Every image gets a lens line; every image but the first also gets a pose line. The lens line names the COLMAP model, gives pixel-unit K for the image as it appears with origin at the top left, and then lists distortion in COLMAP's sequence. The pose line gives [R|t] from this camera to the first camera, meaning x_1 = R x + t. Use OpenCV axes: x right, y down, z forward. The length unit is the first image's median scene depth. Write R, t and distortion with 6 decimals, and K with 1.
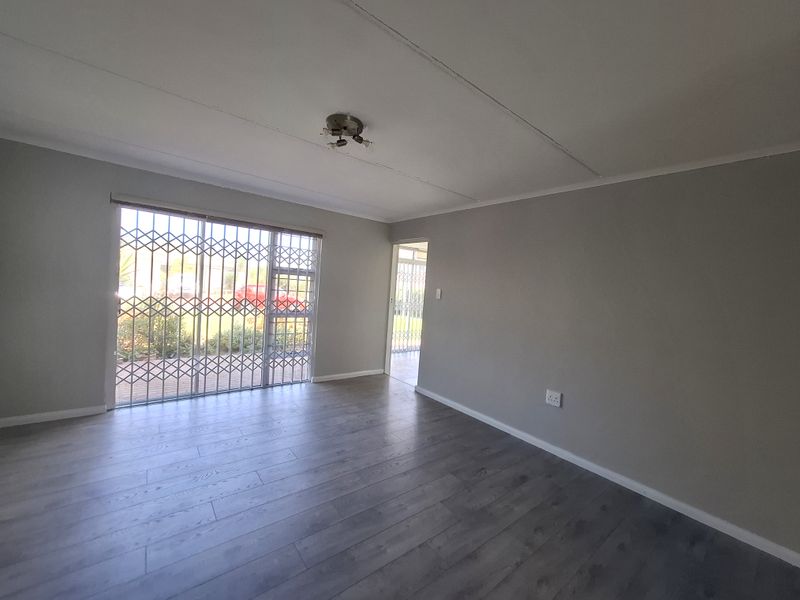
lens RADIAL K [[321.6, 0, 400.0], [0, 321.6, 300.0], [0, 0, 1]] dist [0.000117, 0.000000]
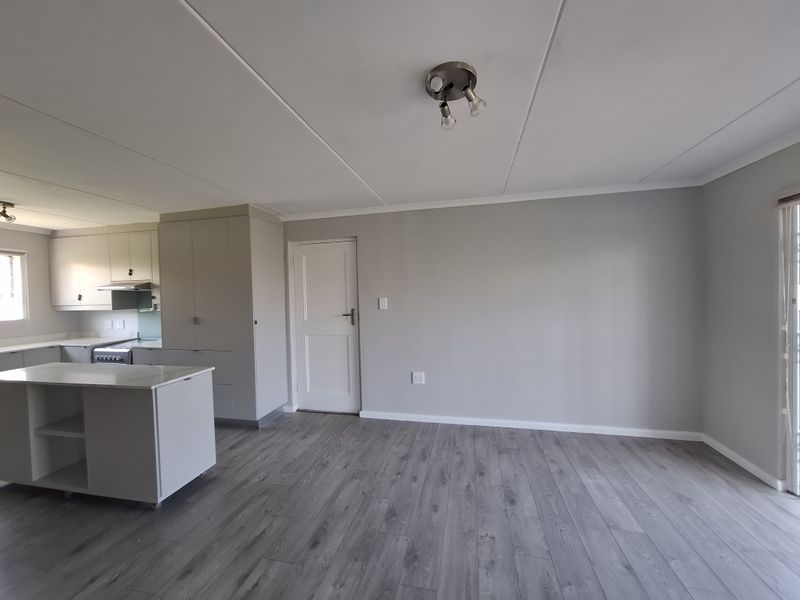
lens RADIAL K [[316.9, 0, 397.6], [0, 316.9, 297.1], [0, 0, 1]] dist [-0.001466, -0.000179]
pose [[-0.777490, -0.046719, -0.627158, 0.304451], [-0.067399, 0.997683, 0.009234, -0.048992], [0.625274, 0.049449, -0.778837, 1.287877]]
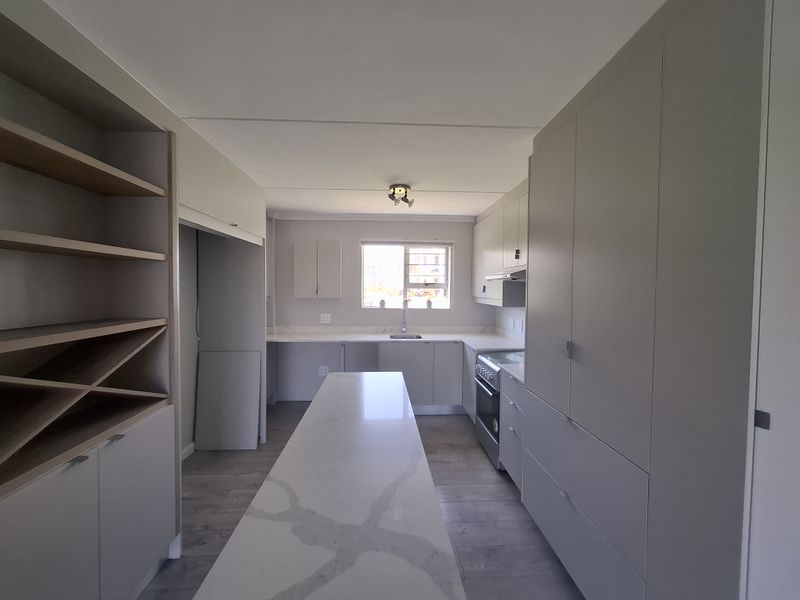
lens RADIAL K [[316.9, 0, 397.6], [0, 316.9, 297.1], [0, 0, 1]] dist [-0.001466, -0.000179]
pose [[-0.810411, -0.097414, 0.577707, 0.037058], [-0.039038, 0.992867, 0.112657, -0.027159], [-0.584560, 0.068745, -0.808433, 0.283457]]
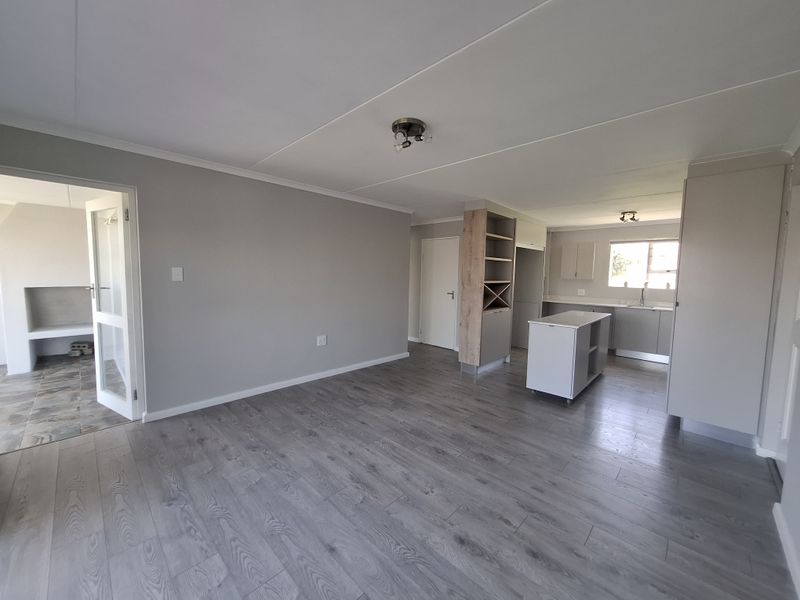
lens RADIAL K [[316.9, 0, 397.6], [0, 316.9, 297.1], [0, 0, 1]] dist [-0.001466, -0.000179]
pose [[-0.125475, -0.151652, 0.980437, -1.130848], [0.021341, 0.987607, 0.155493, -0.118380], [-0.991867, 0.040434, -0.120684, 1.016902]]
